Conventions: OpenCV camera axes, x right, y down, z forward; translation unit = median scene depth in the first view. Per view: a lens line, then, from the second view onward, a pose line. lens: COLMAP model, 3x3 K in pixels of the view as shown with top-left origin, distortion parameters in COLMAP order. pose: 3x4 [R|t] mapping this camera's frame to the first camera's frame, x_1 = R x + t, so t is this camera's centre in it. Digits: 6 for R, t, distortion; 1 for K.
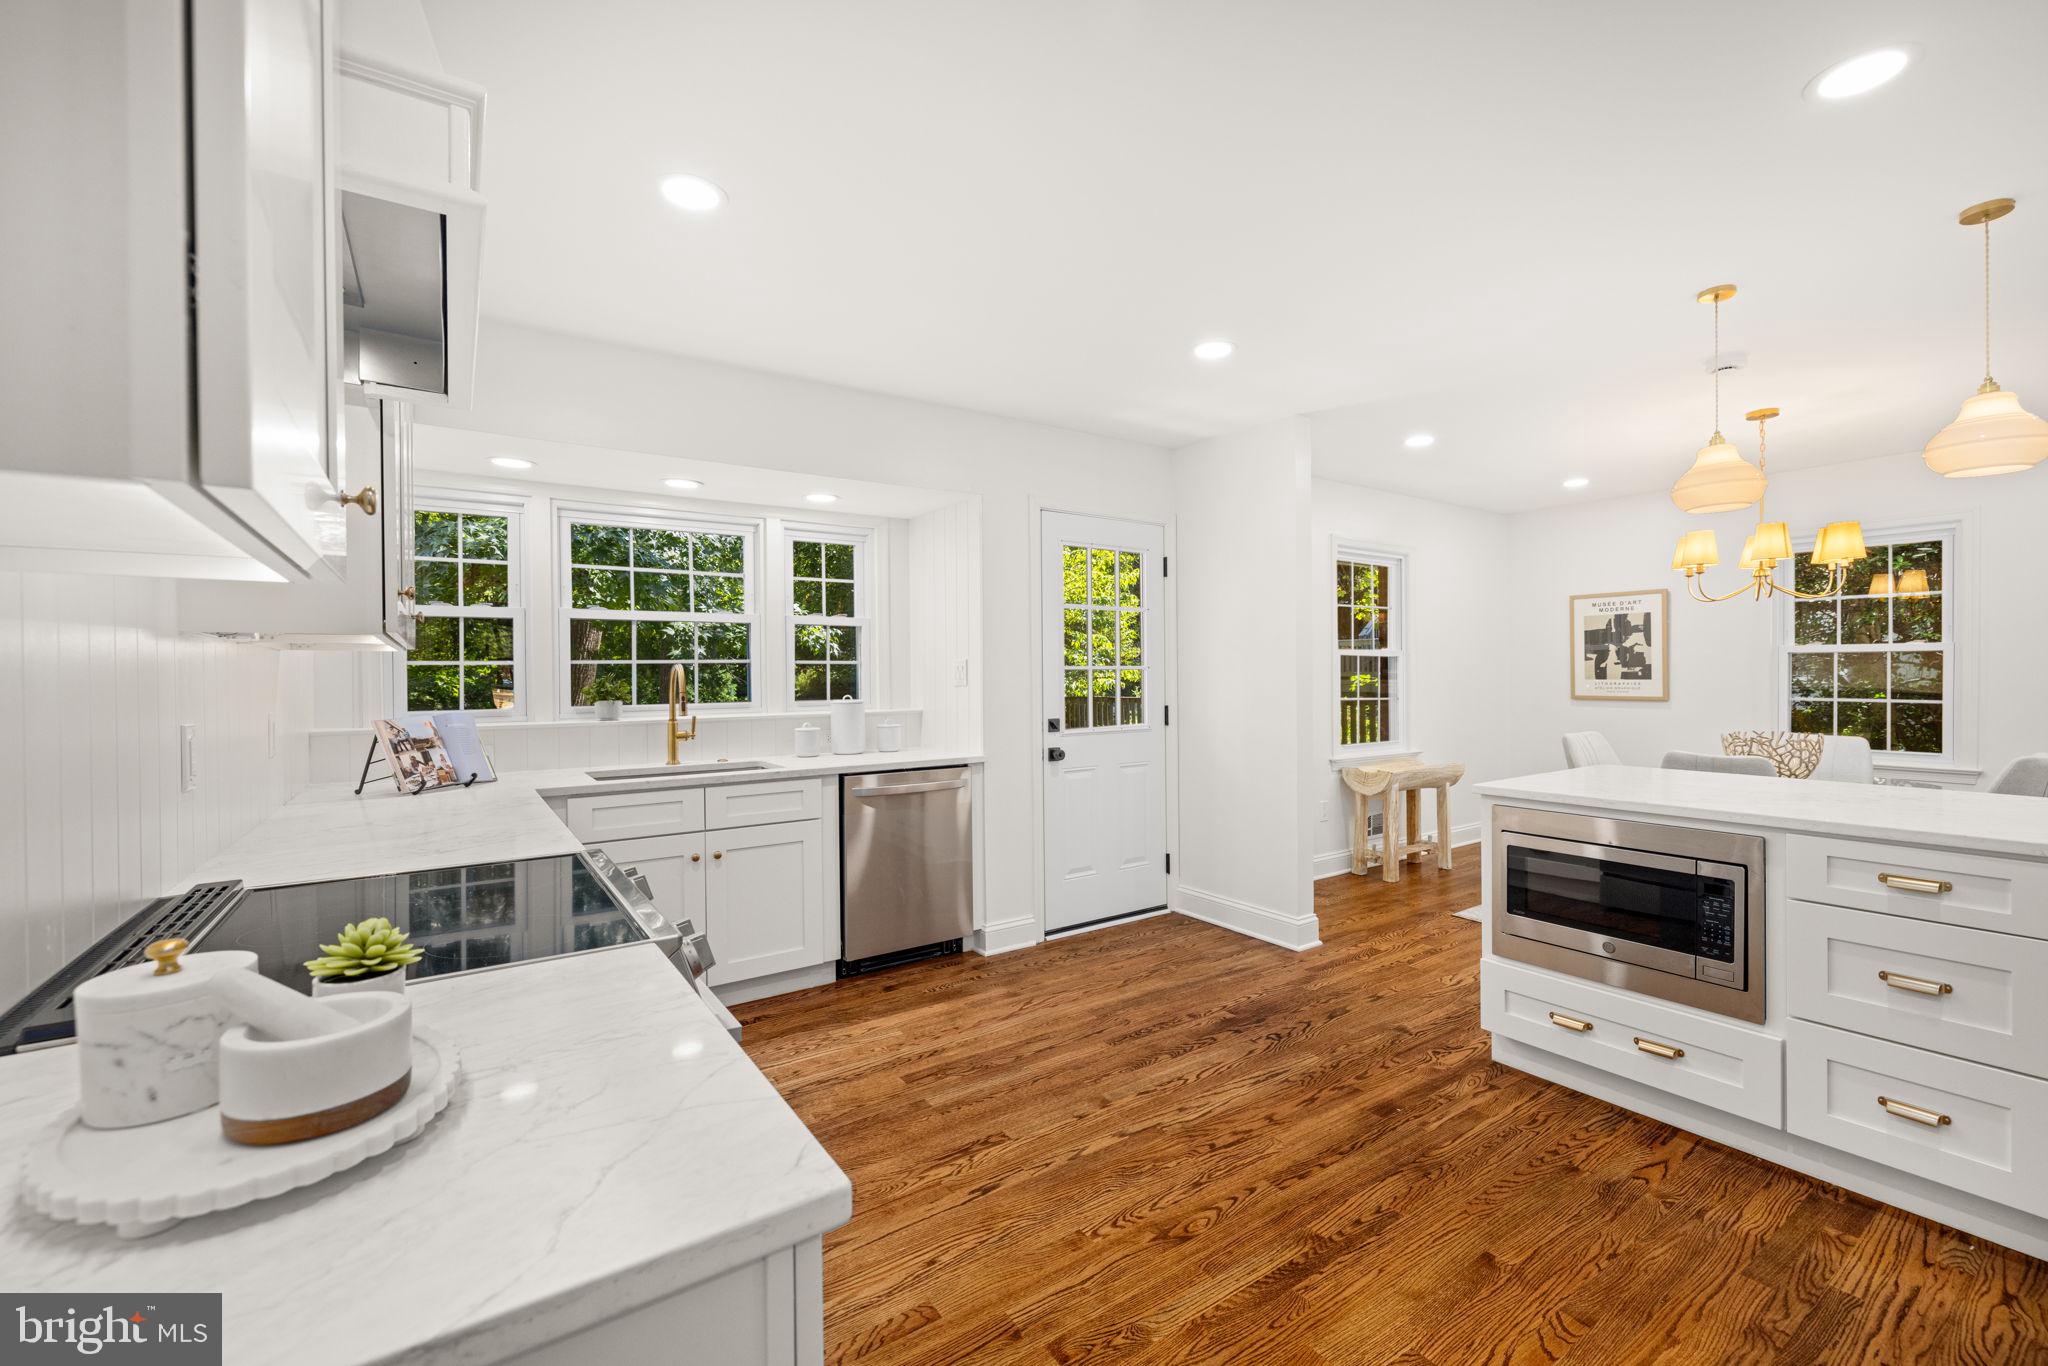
lens RADIAL K [[849.3, 0, 1030.5], [0, 849.3, 680.8], [0, 0, 1]] dist [-0.000351, 0.000110]
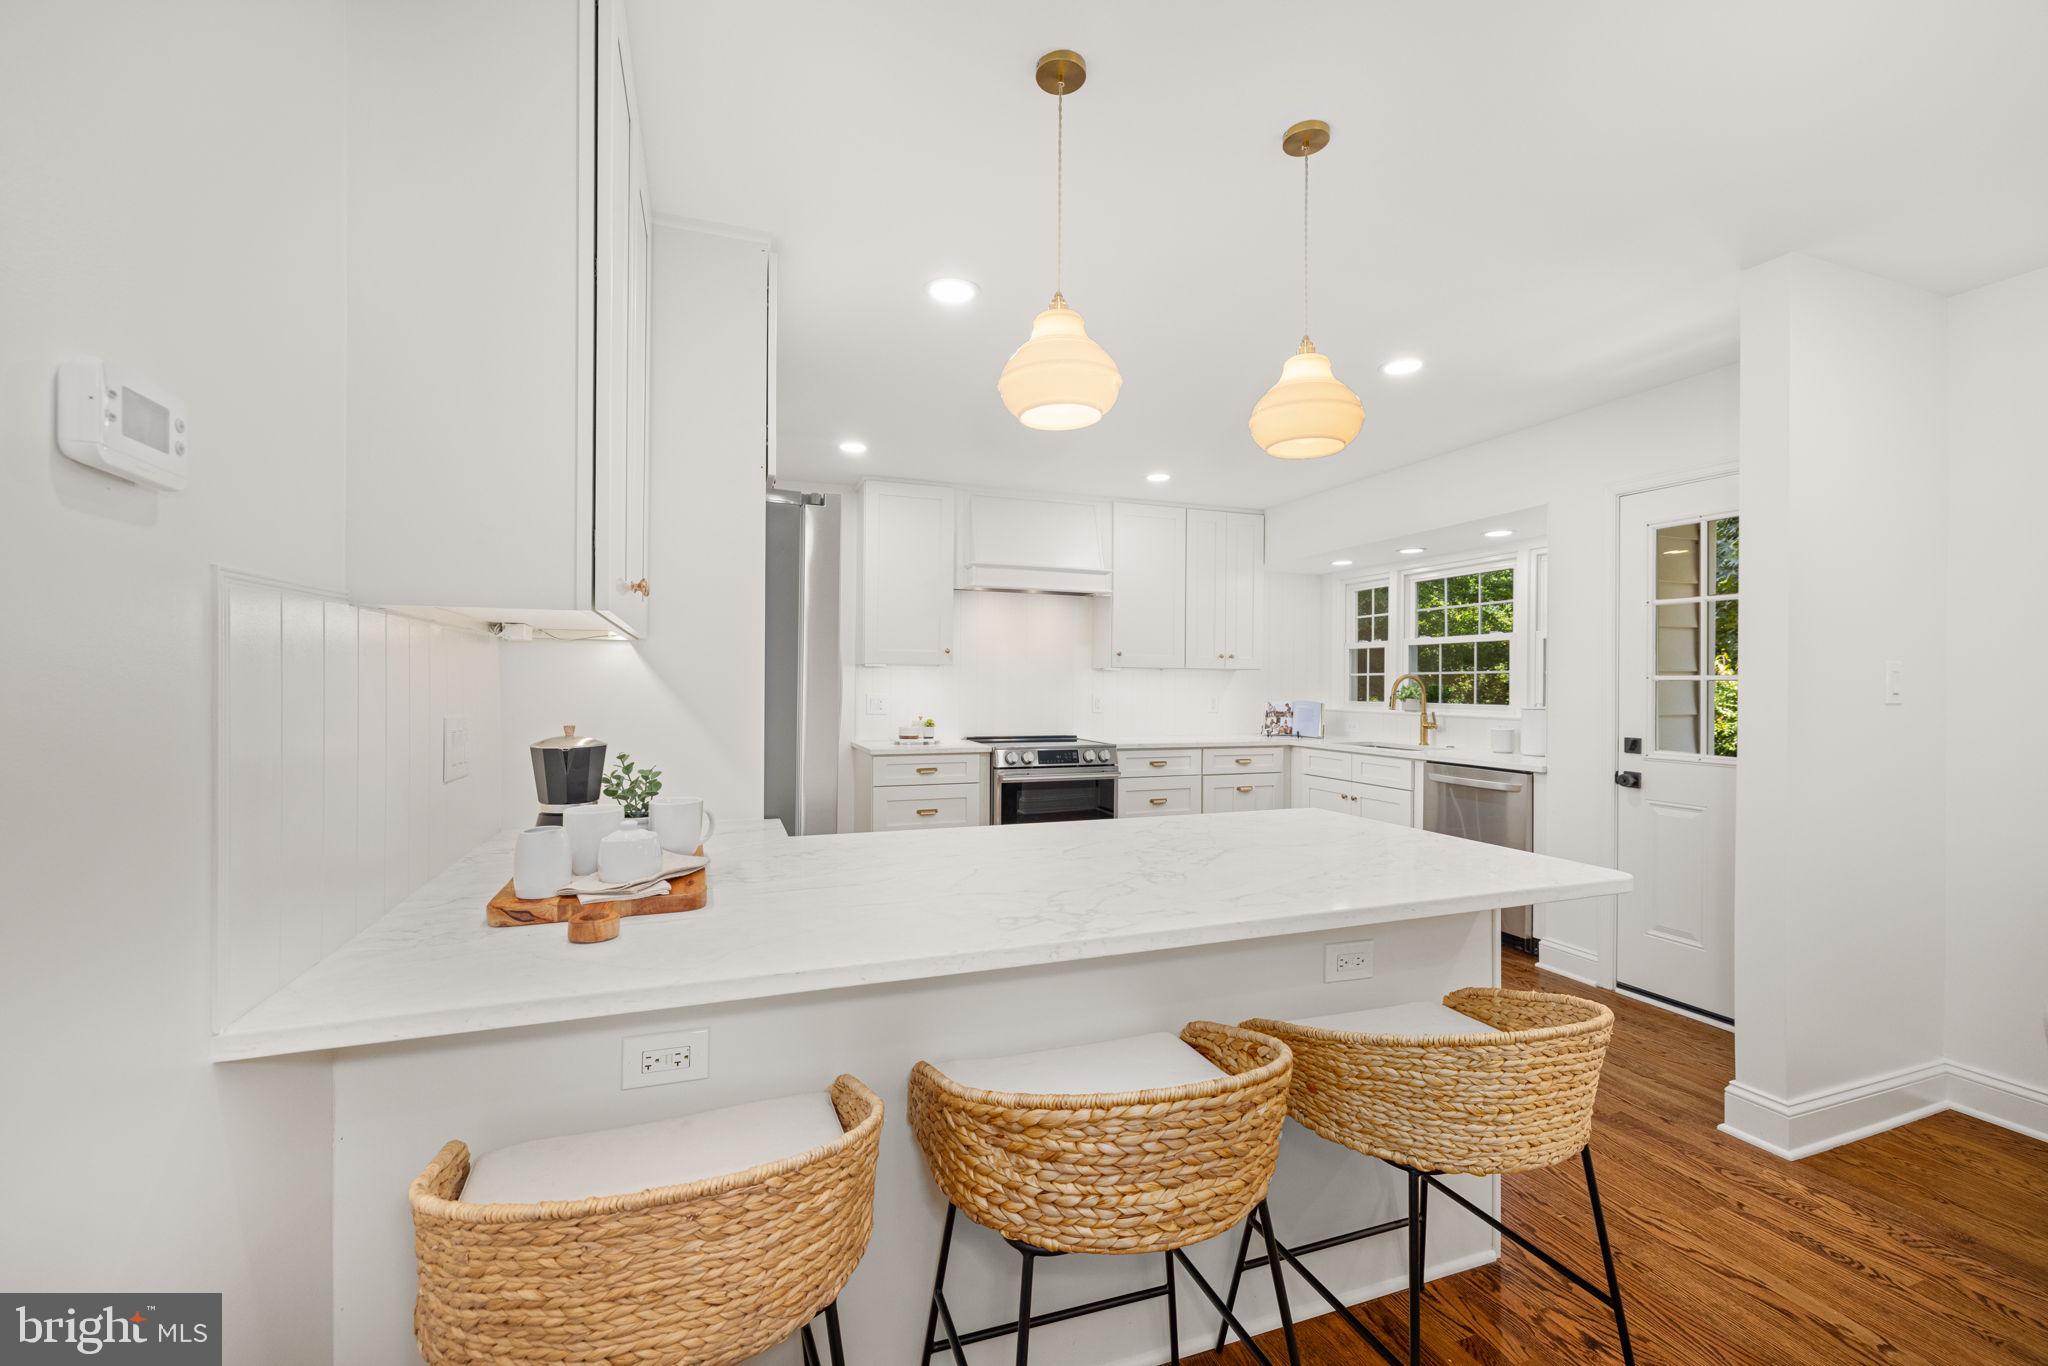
lens RADIAL K [[849.3, 0, 1030.5], [0, 849.3, 680.8], [0, 0, 1]] dist [-0.000351, 0.000110]
pose [[-0.244612, 0.005218, -0.969607, 1.342266], [-0.009874, 0.999920, 0.007872, -0.016798], [0.969571, 0.011500, -0.244541, 0.840630]]
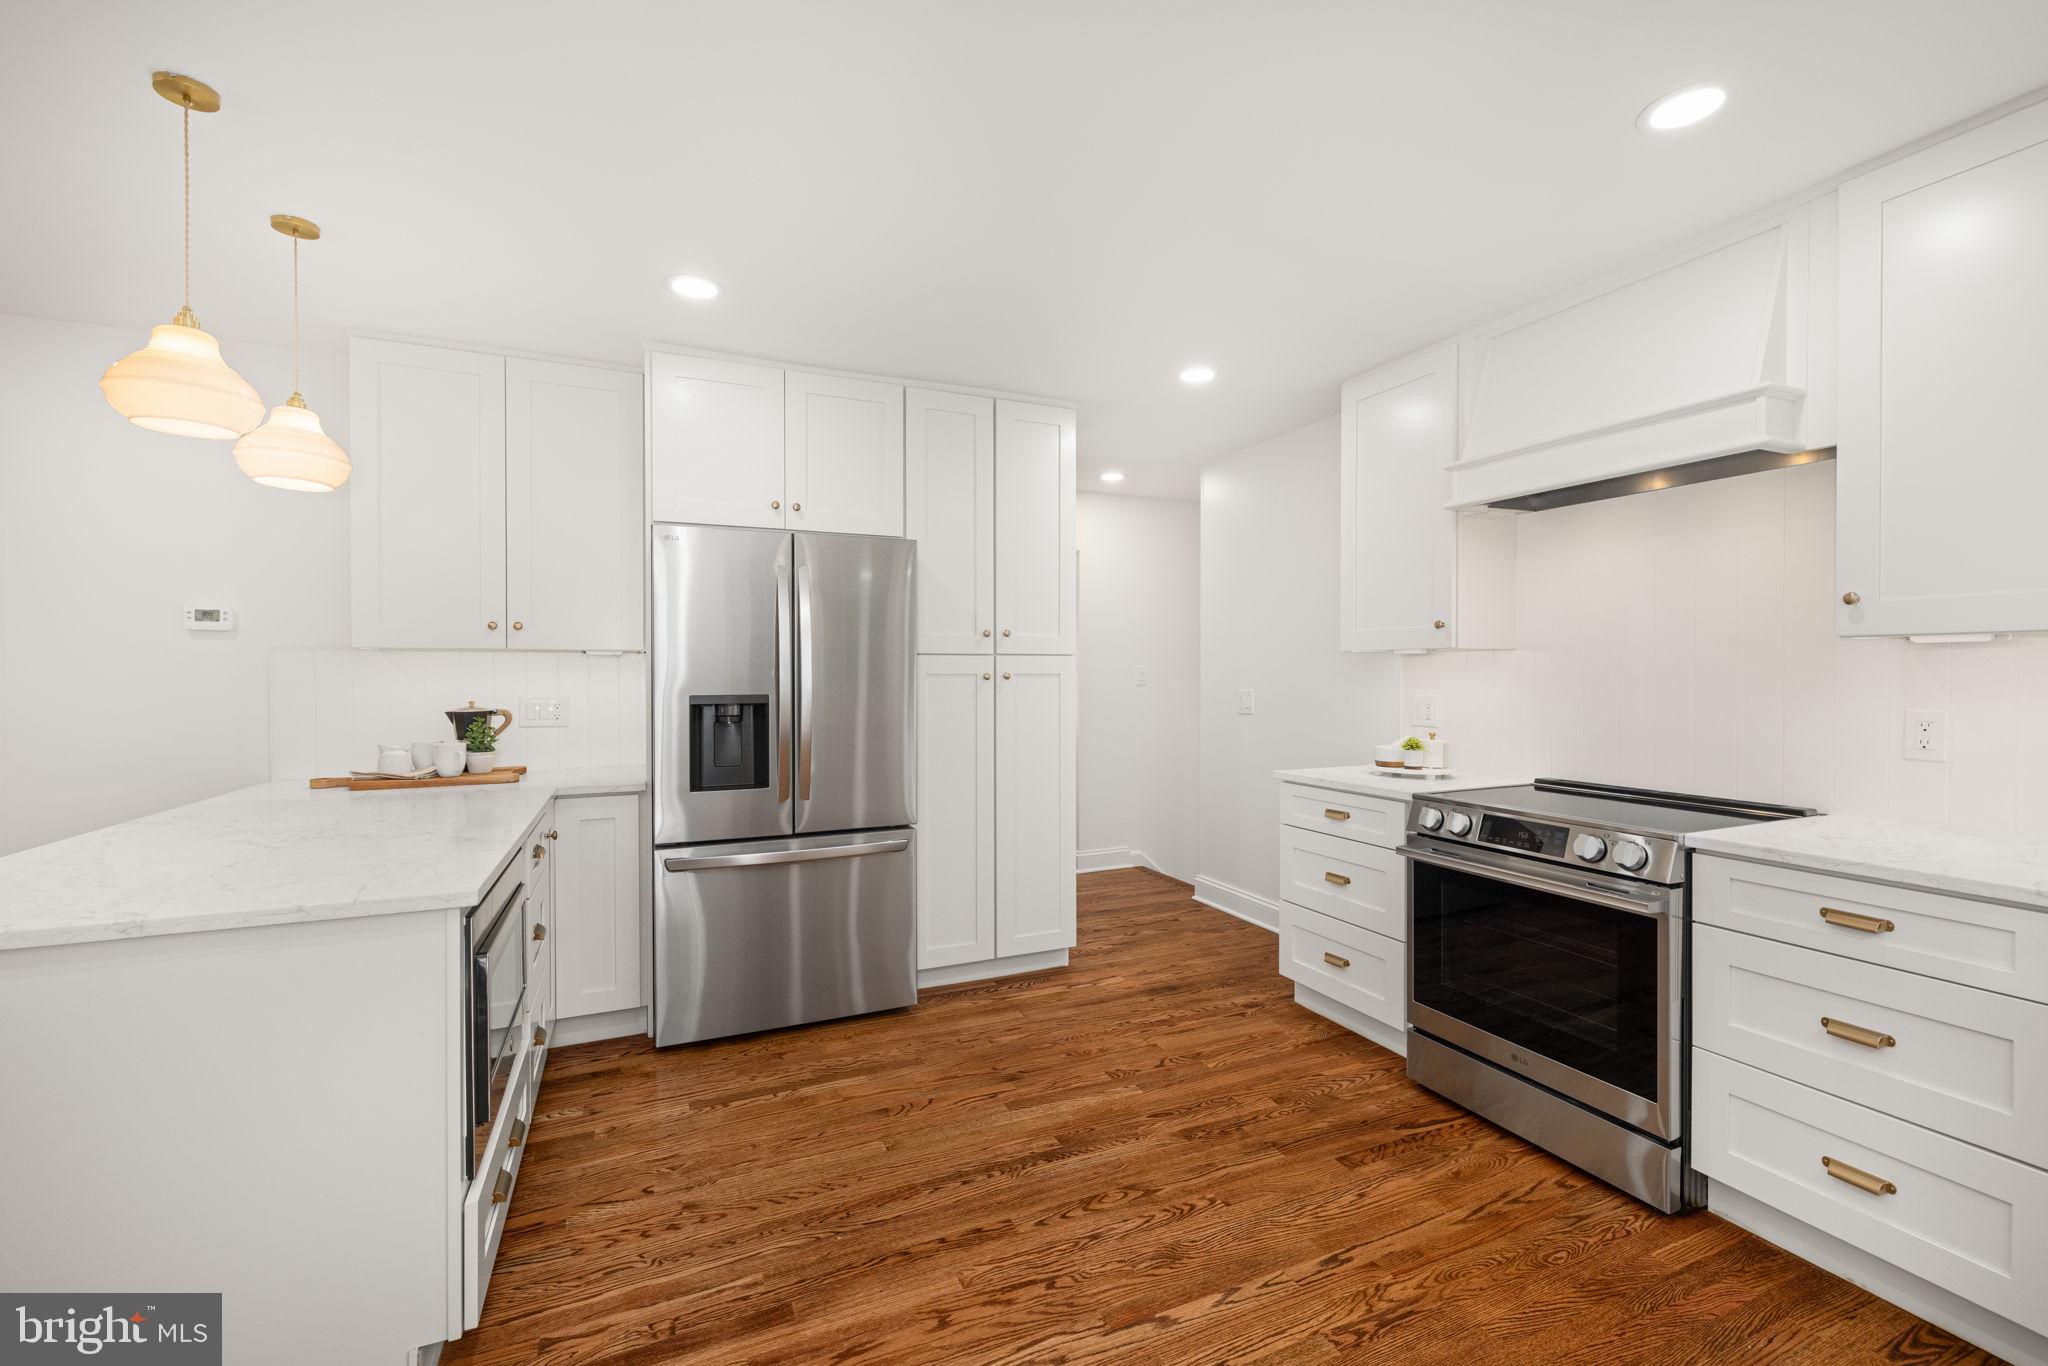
lens RADIAL K [[861.5, 0, 1030.4], [0, 861.5, 680.7], [0, 0, 1]] dist [-0.000155, -0.000035]
pose [[-0.983819, 0.008178, 0.178976, 0.064922], [0.010820, 0.999846, 0.013788, -0.014397], [-0.178836, 0.015502, -0.983757, 1.338008]]
